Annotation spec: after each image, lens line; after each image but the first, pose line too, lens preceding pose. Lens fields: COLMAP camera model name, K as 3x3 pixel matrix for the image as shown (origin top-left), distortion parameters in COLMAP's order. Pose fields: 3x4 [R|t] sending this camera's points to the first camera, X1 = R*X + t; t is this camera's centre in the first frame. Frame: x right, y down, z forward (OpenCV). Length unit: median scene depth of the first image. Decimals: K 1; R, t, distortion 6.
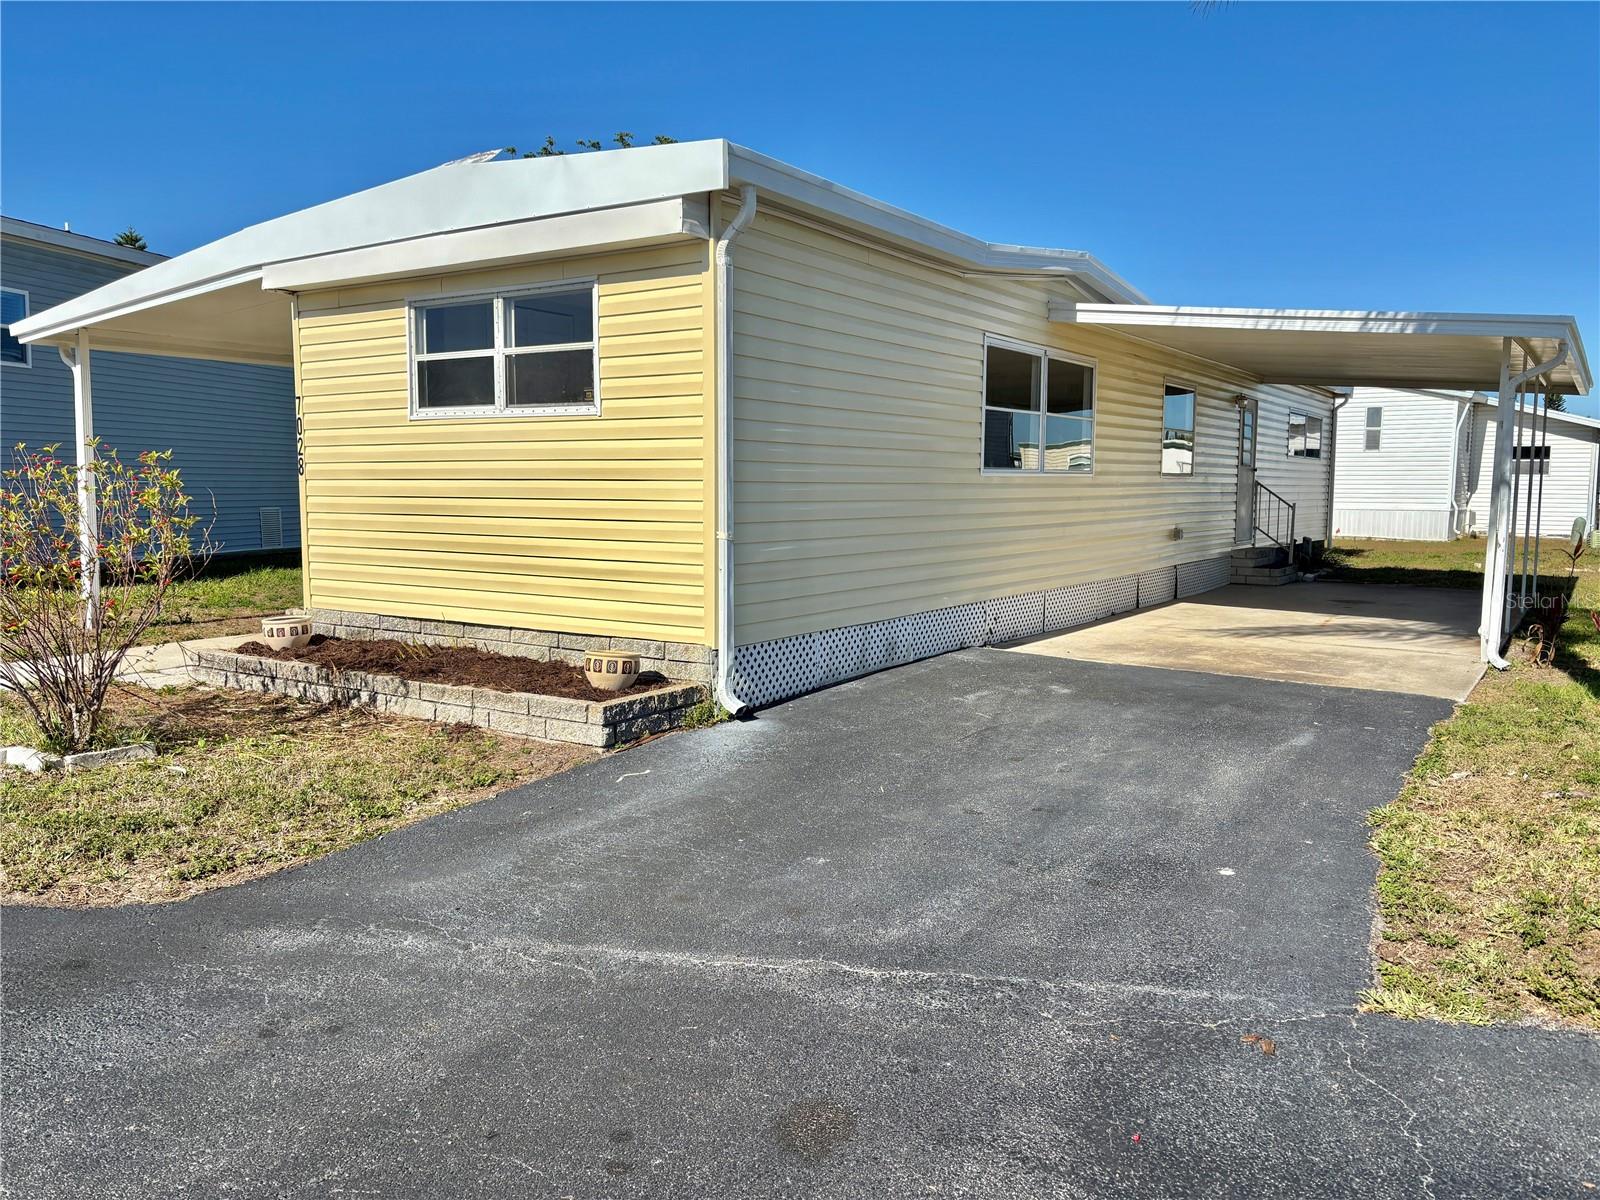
lens RADIAL K [[1228.4, 0, 800.0], [0, 1228.4, 600.0], [0, 0, 1]] dist [0.109432, -0.200690]
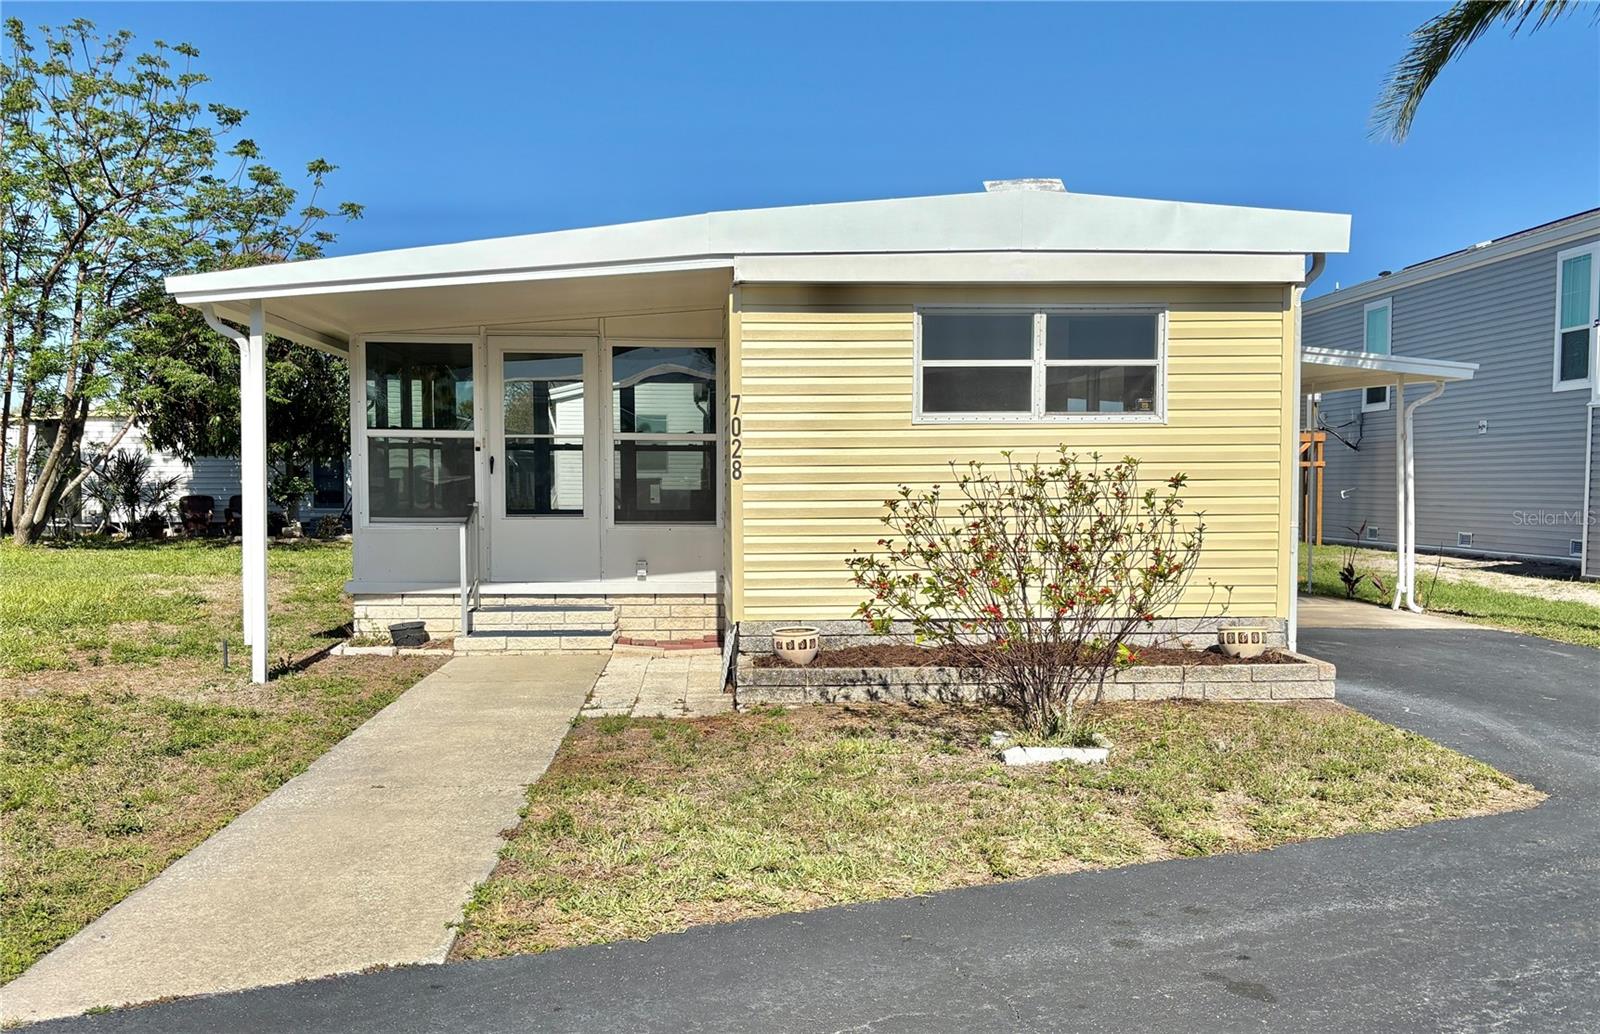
lens RADIAL K [[1492.4, 0, 798.8], [0, 1492.4, 585.7], [0, 0, 1]] dist [0.011340, -0.008716]
pose [[0.801318, -0.050087, 0.596138, -1.185712], [0.064304, 0.997927, -0.002593, -0.017504], [-0.594772, 0.040412, 0.802878, 0.092857]]
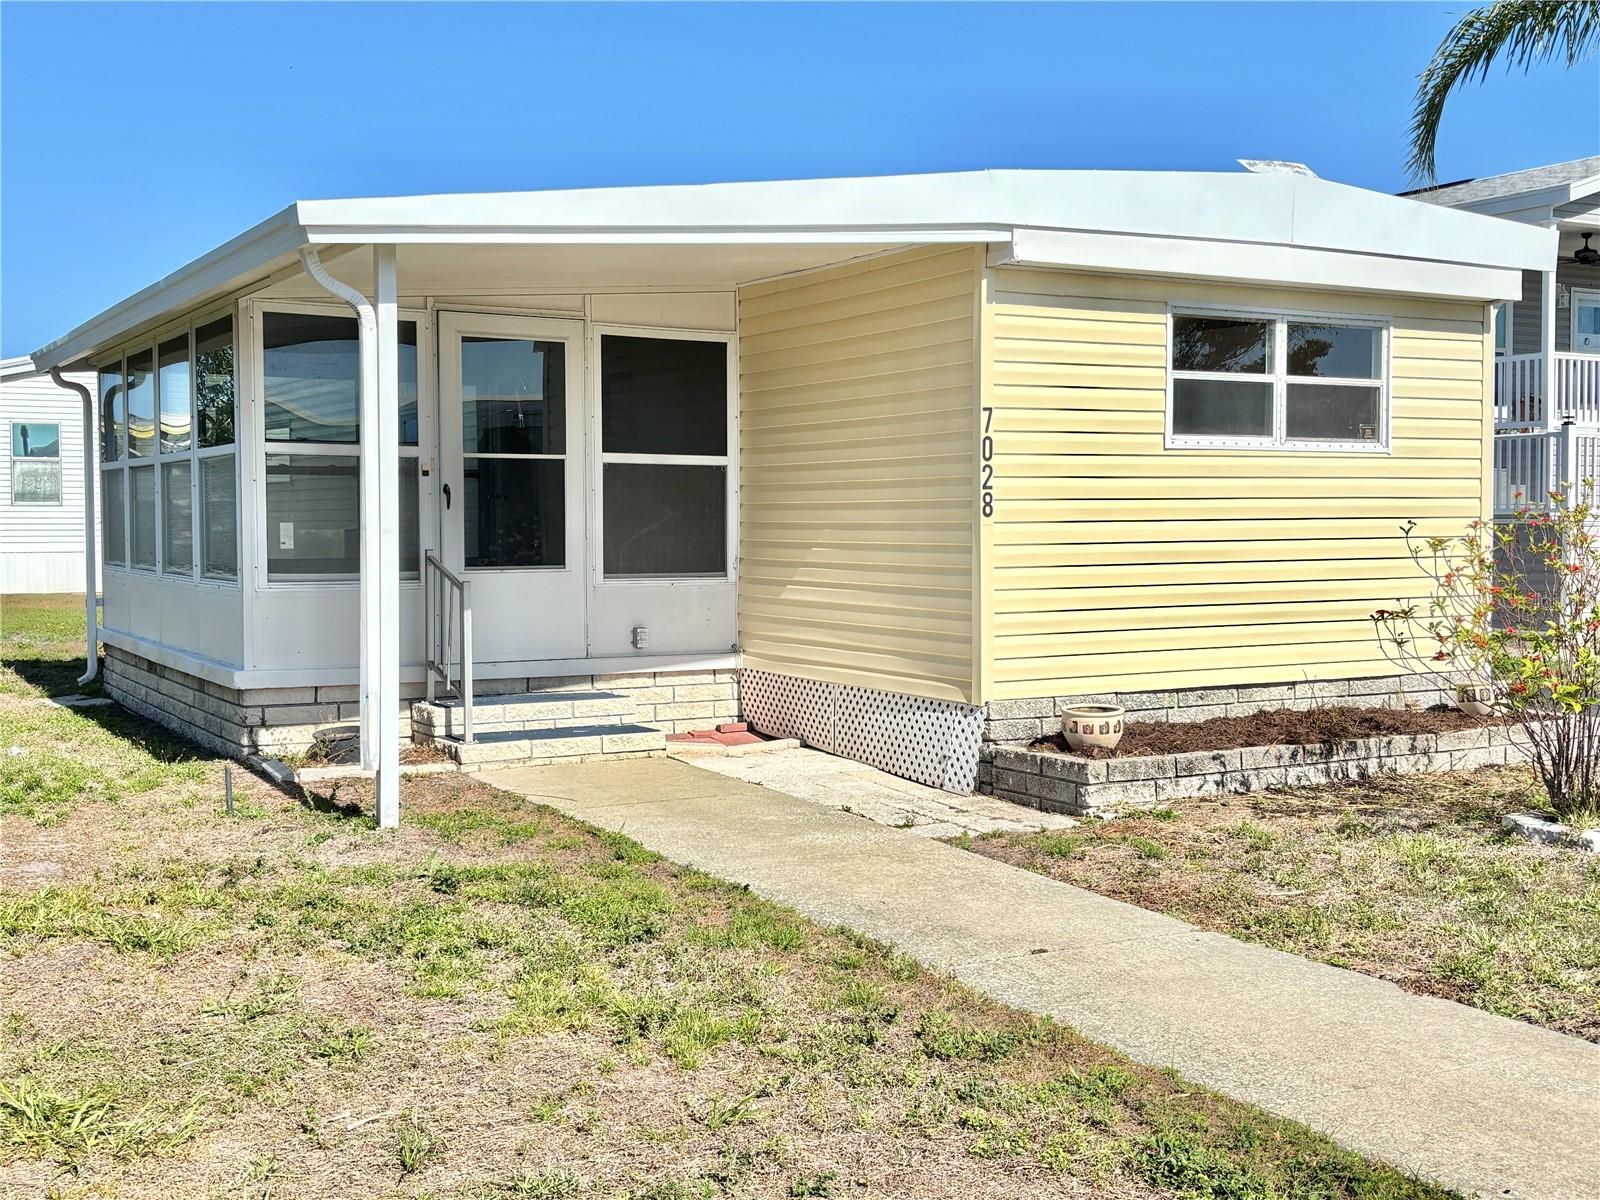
lens RADIAL K [[1826.6, 0, 800.0], [0, 1826.6, 600.0], [0, 0, 1]] dist [-0.002511, 0.006549]
pose [[0.445926, -0.048849, 0.893736, -1.596627], [0.090340, 0.995867, 0.009357, -0.083094], [-0.890499, 0.076567, 0.448496, 0.723017]]
